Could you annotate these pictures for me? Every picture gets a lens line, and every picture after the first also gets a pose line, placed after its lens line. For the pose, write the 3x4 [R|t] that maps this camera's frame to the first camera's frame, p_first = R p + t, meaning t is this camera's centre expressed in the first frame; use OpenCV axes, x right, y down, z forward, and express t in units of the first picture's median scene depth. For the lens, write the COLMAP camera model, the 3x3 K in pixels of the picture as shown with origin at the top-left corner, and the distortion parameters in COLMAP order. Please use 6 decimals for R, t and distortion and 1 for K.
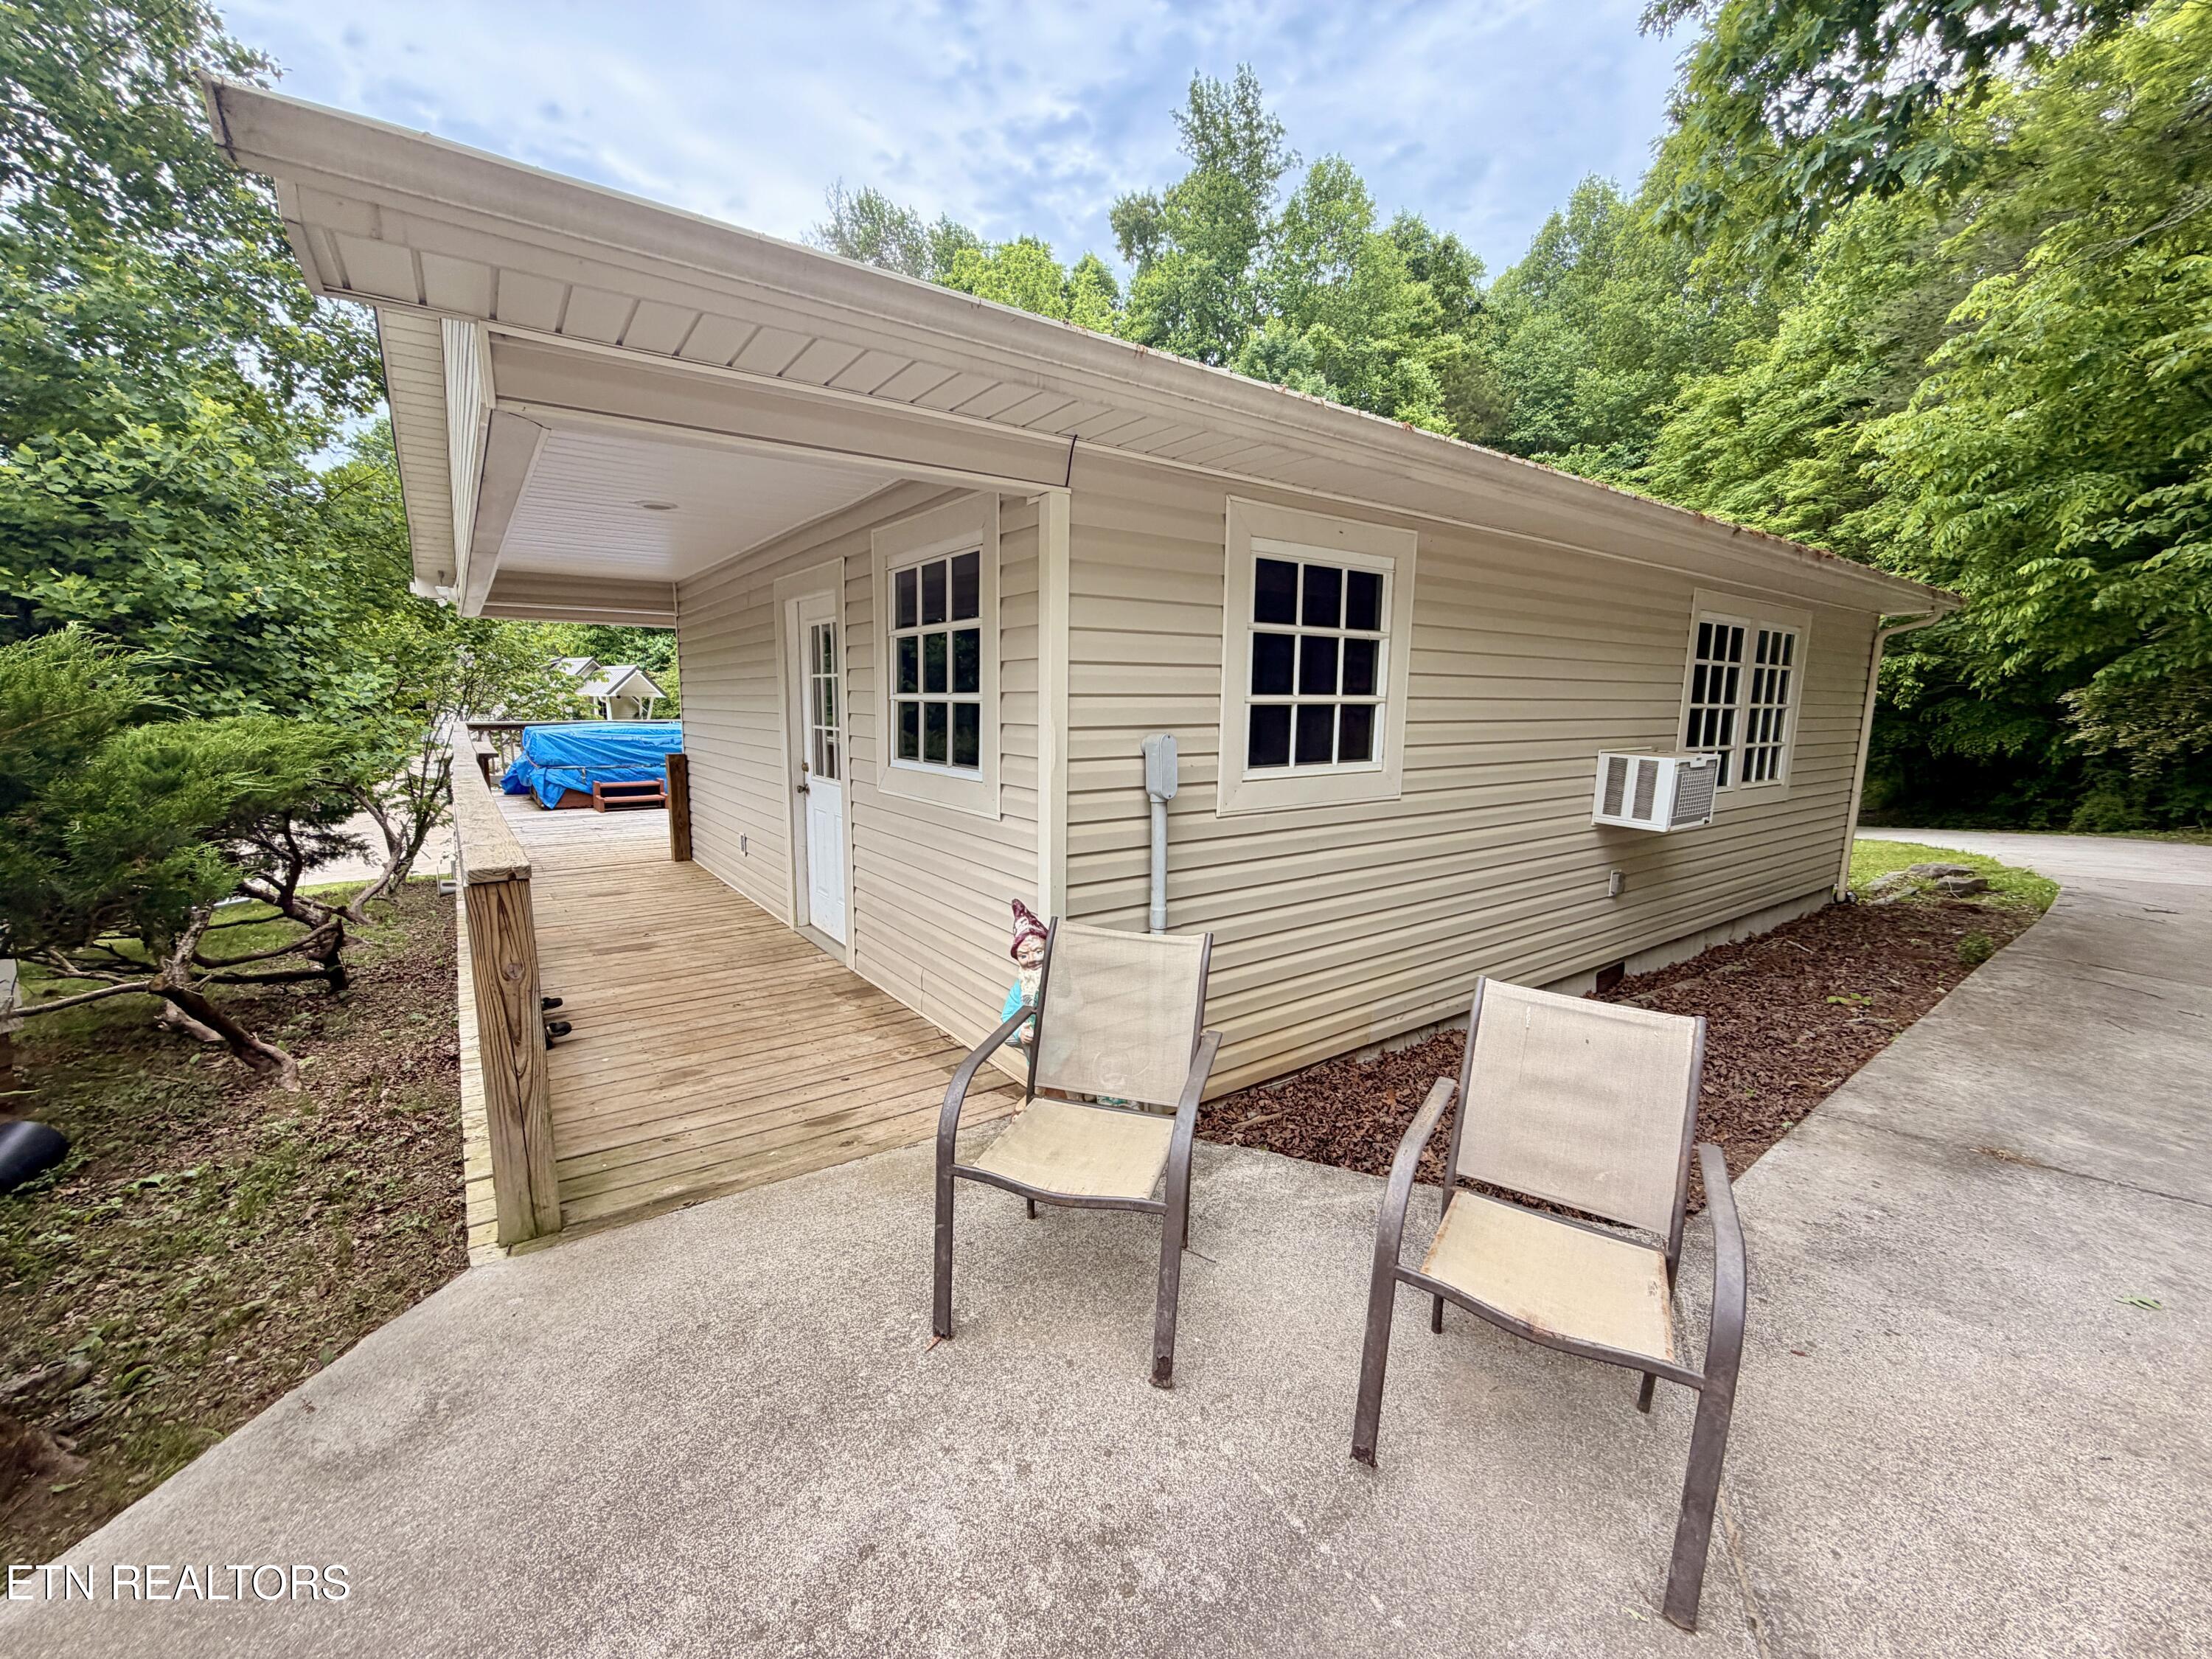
lens RADIAL K [[889.3, 0, 1099.1], [0, 889.3, 832.0], [0, 0, 1]] dist [0.000684, 0.000048]
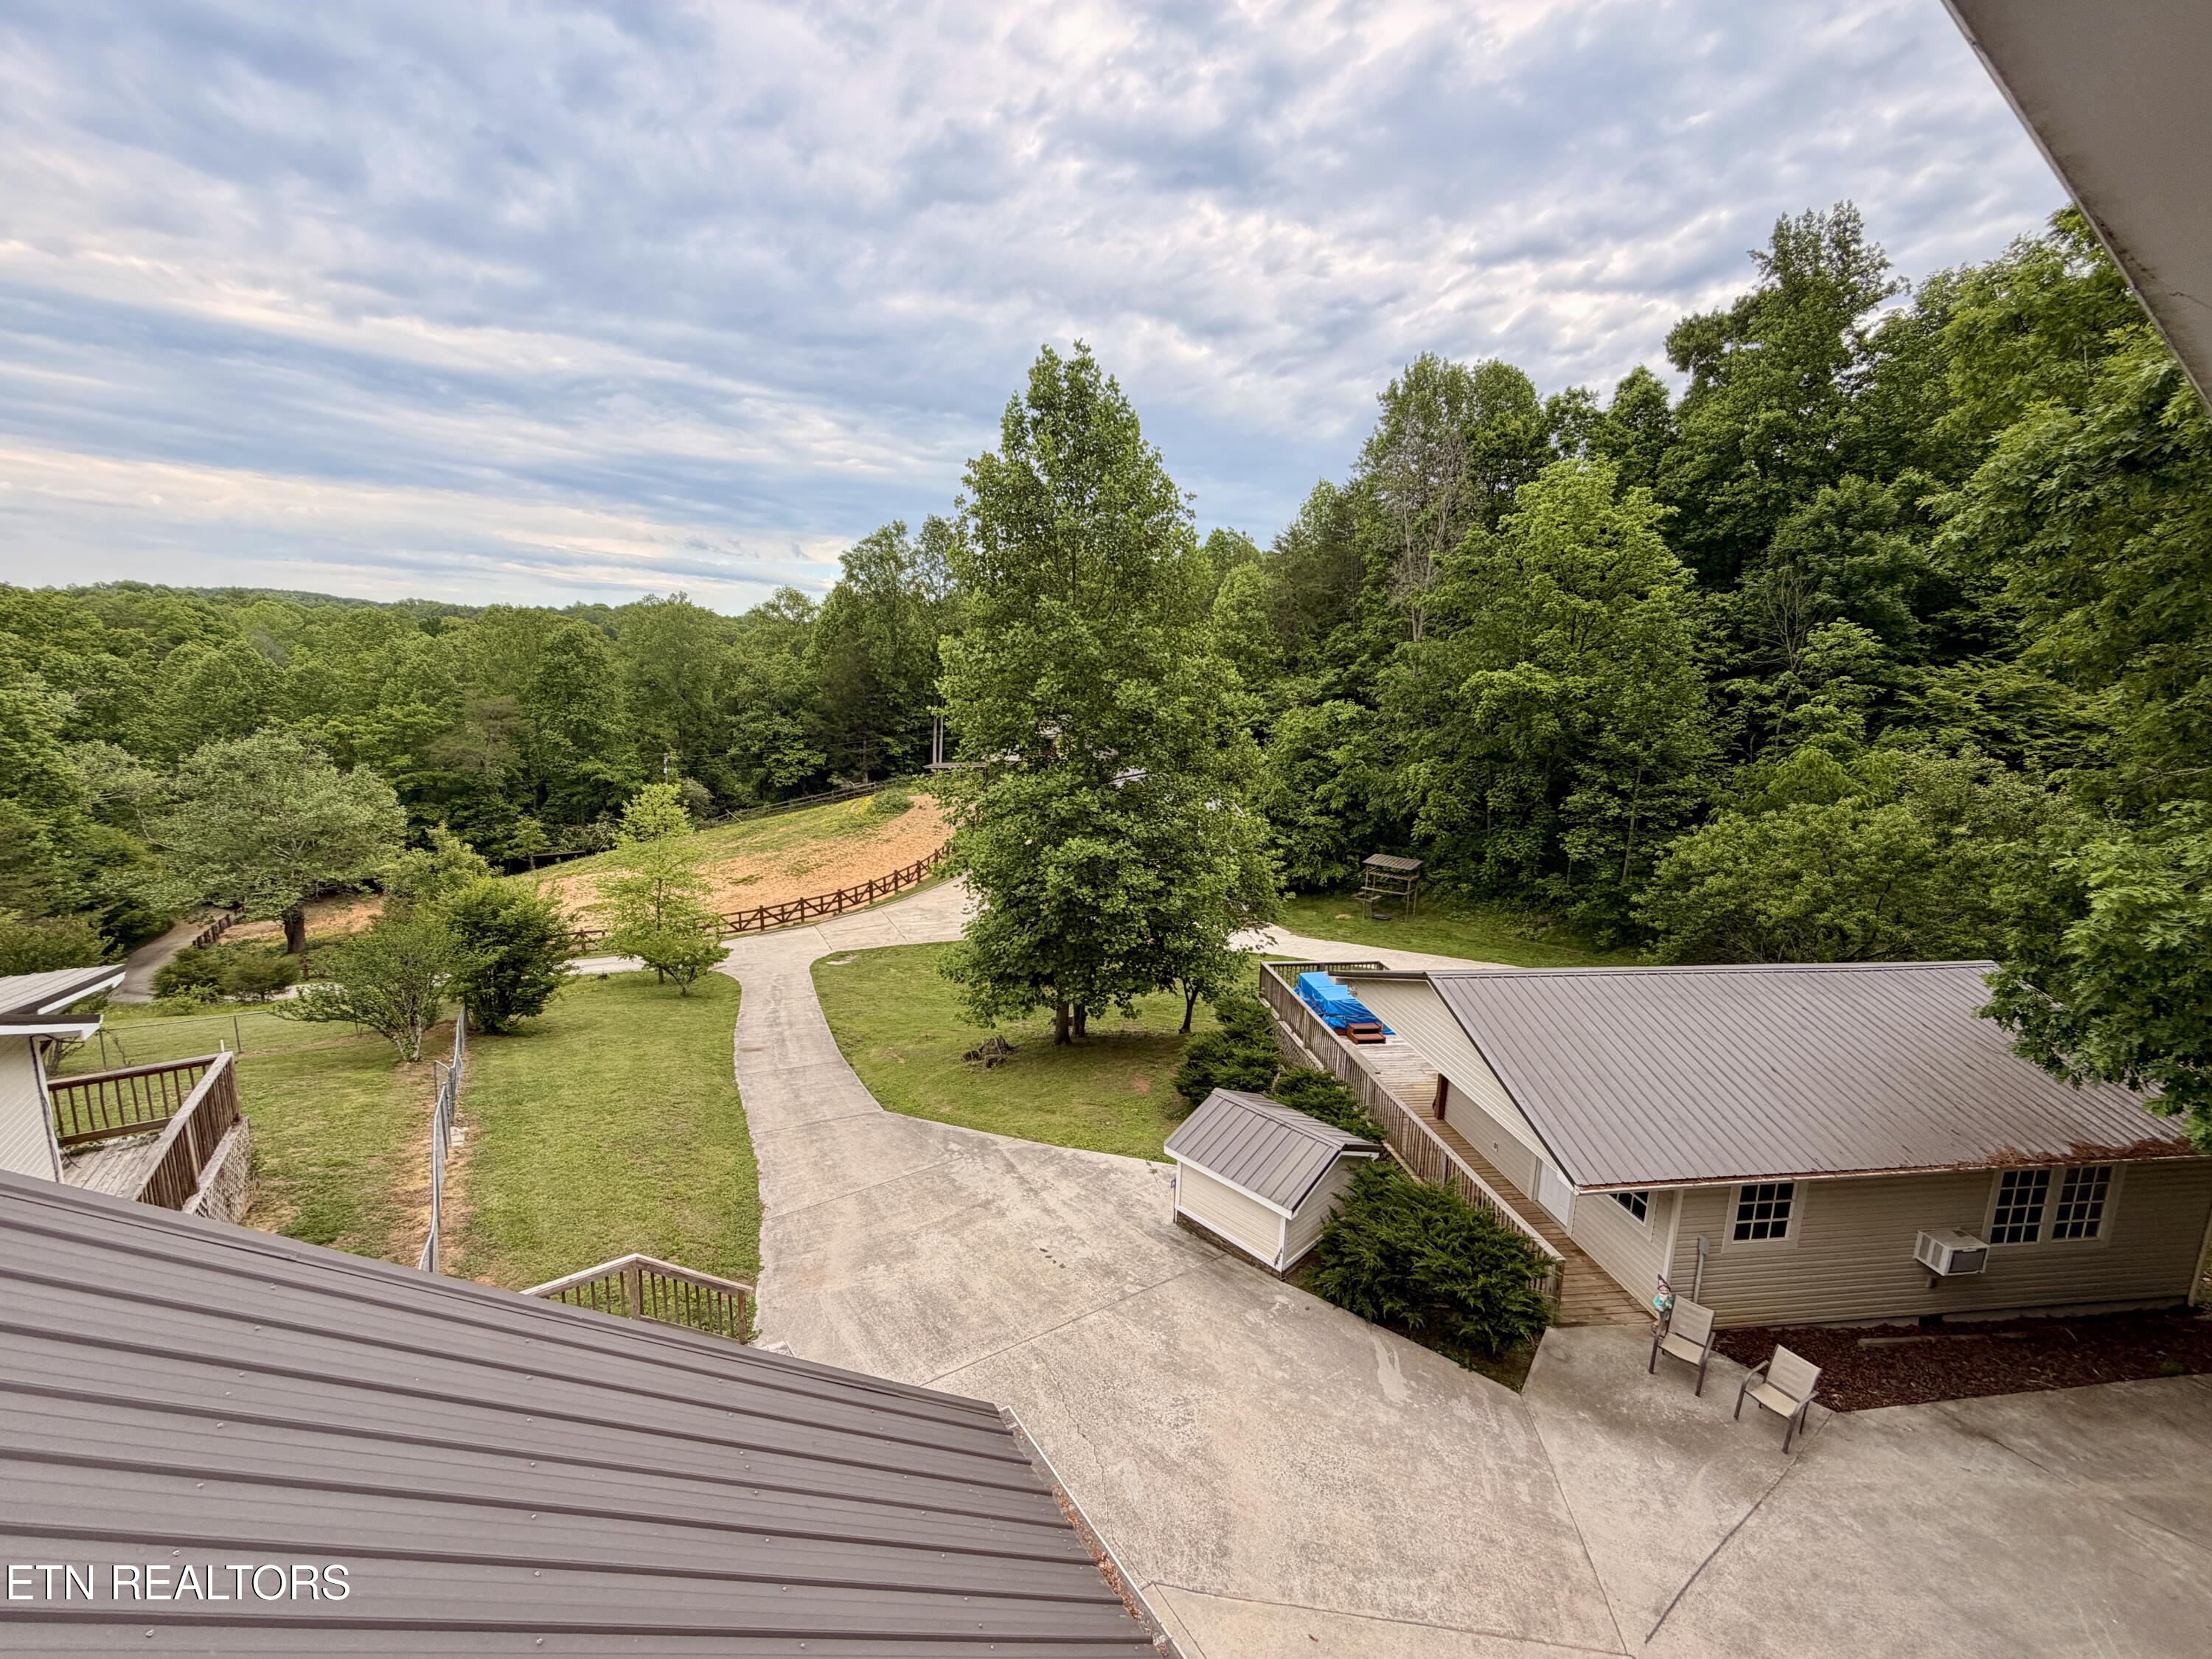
lens RADIAL K [[880.0, 0, 1097.7], [0, 880.0, 829.1], [0, 0, 1]] dist [-0.000149, 0.000148]
pose [[0.875862, 0.084347, -0.475134, -0.453414], [-0.080720, 0.996341, 0.028075, -1.398561], [0.475763, 0.013763, 0.879466, -2.864875]]
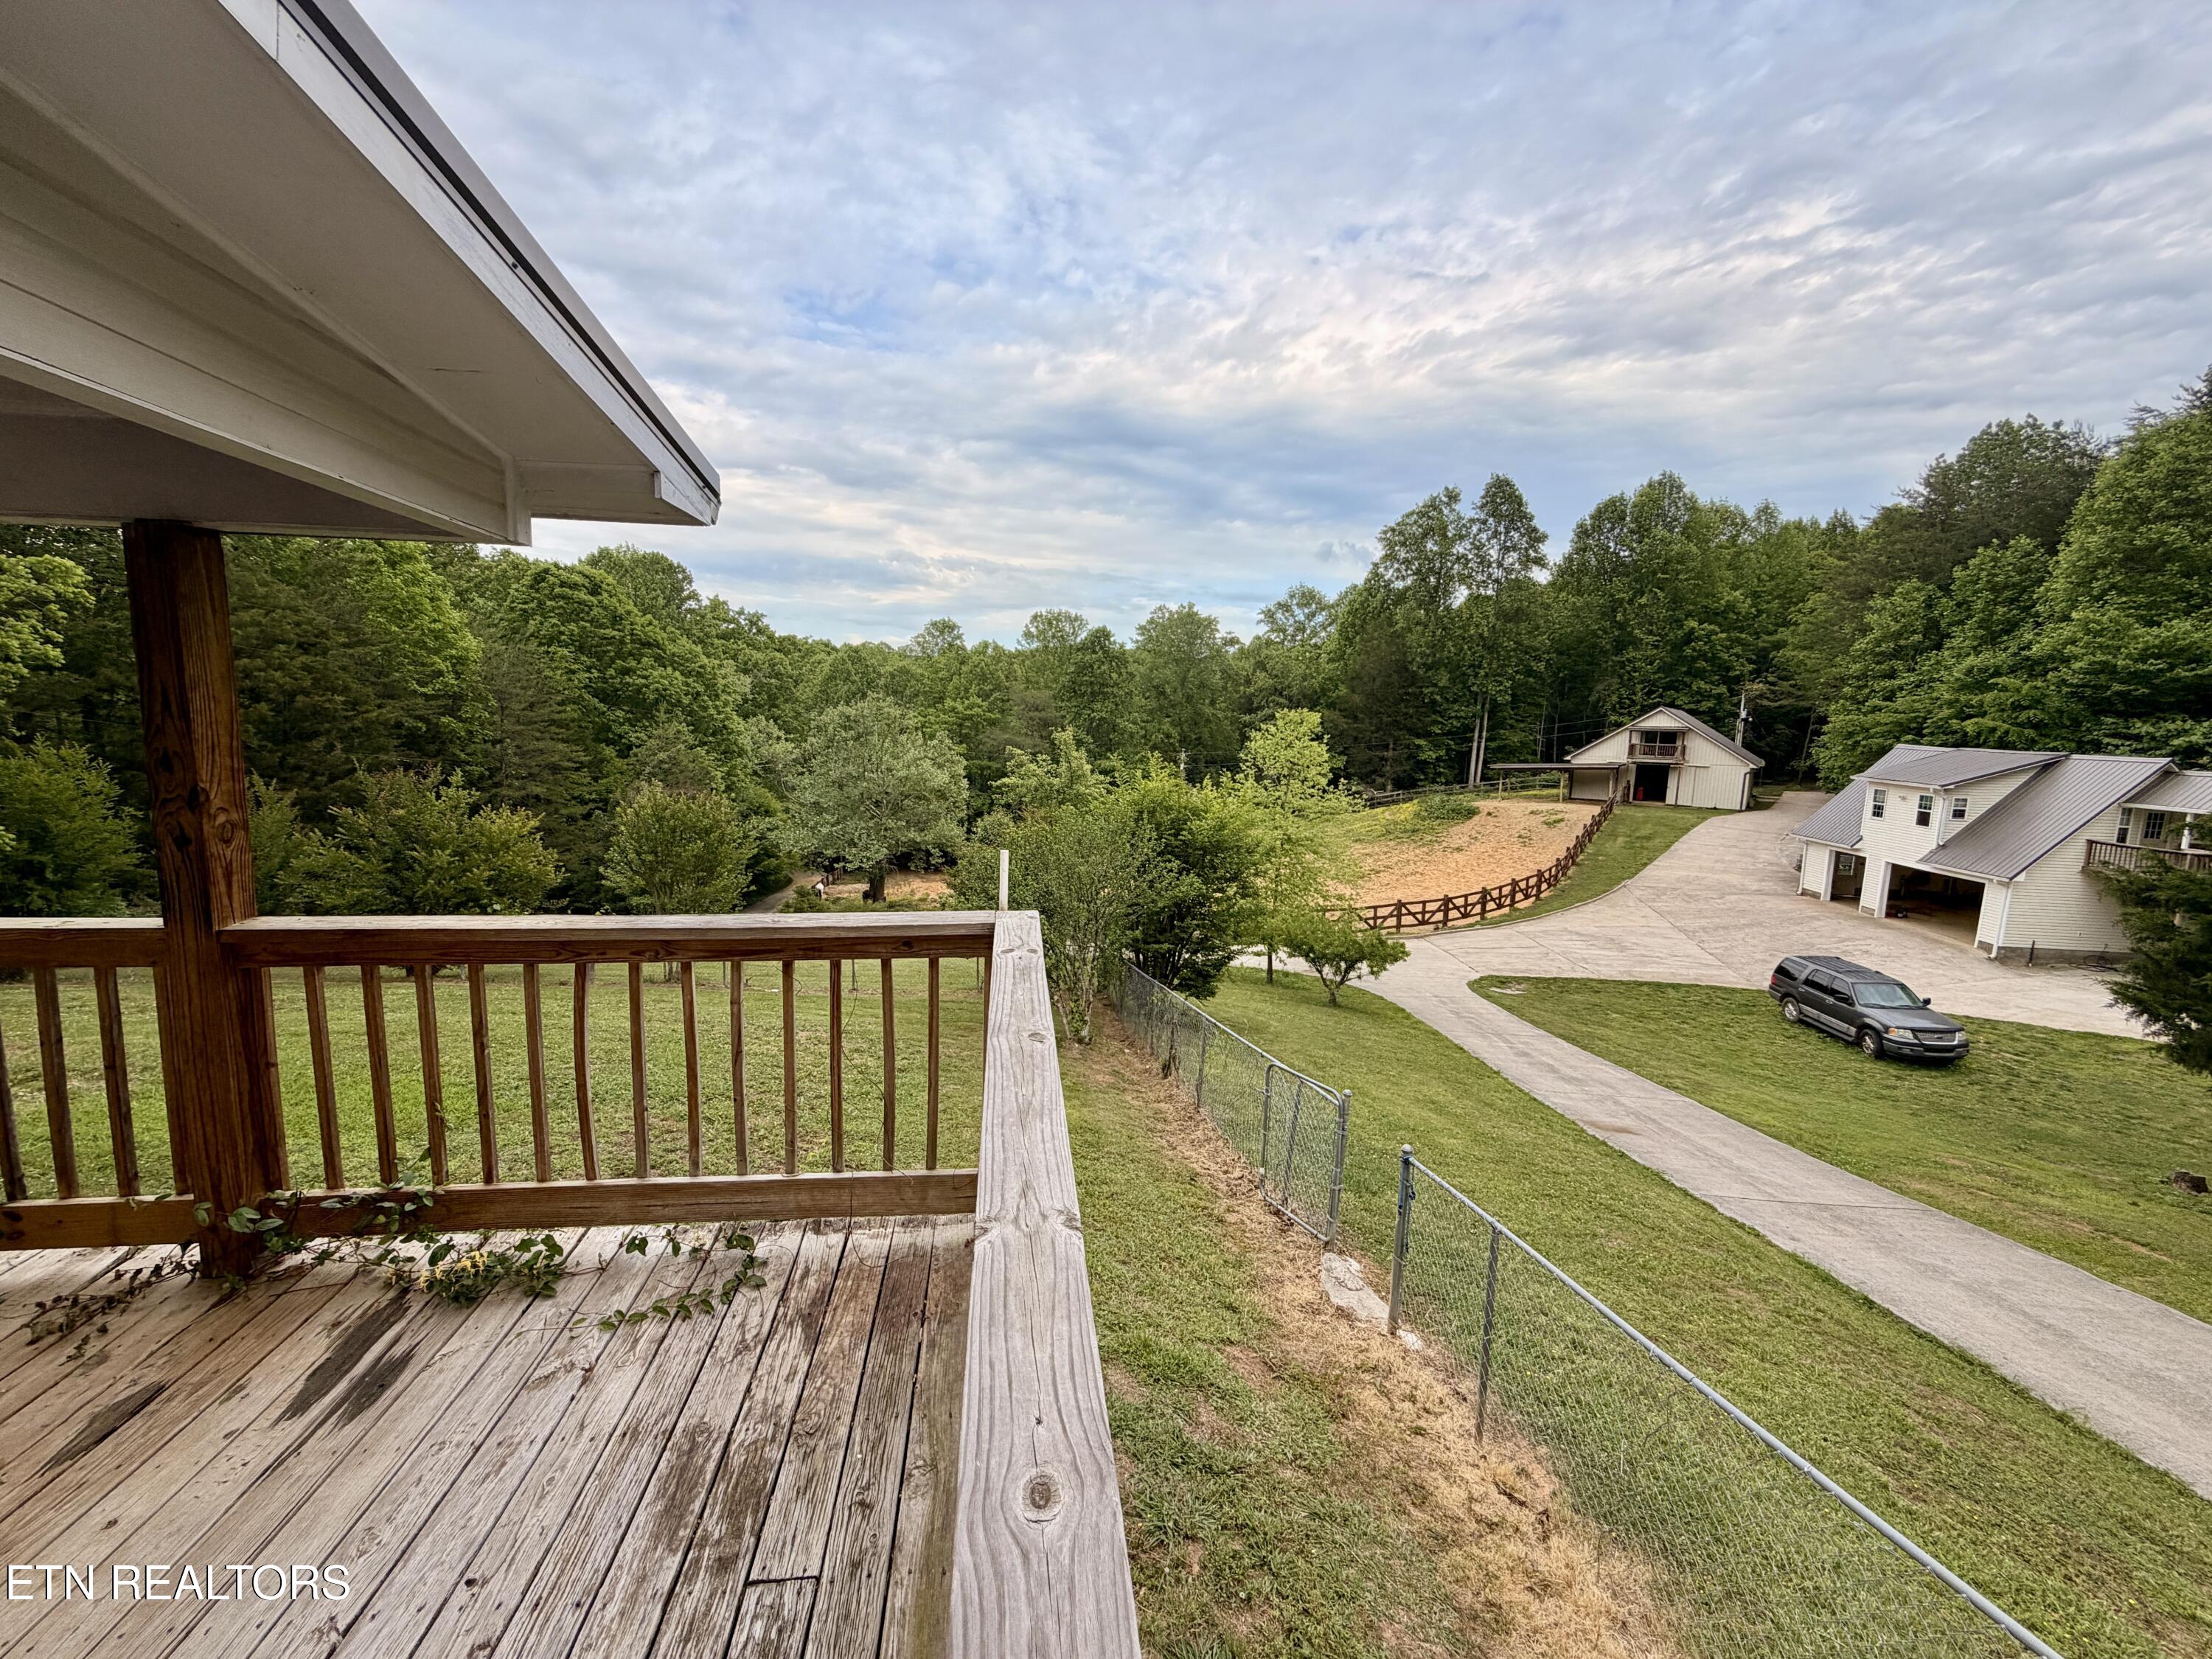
lens RADIAL K [[901.7, 0, 1106.0], [0, 901.7, 829.5], [0, 0, 1]] dist [-0.000984, -0.000118]
pose [[0.550274, 0.110659, -0.827619, -4.057745], [-0.139757, 0.989403, 0.039368, -0.350595], [0.823205, 0.094002, 0.559908, -1.886815]]
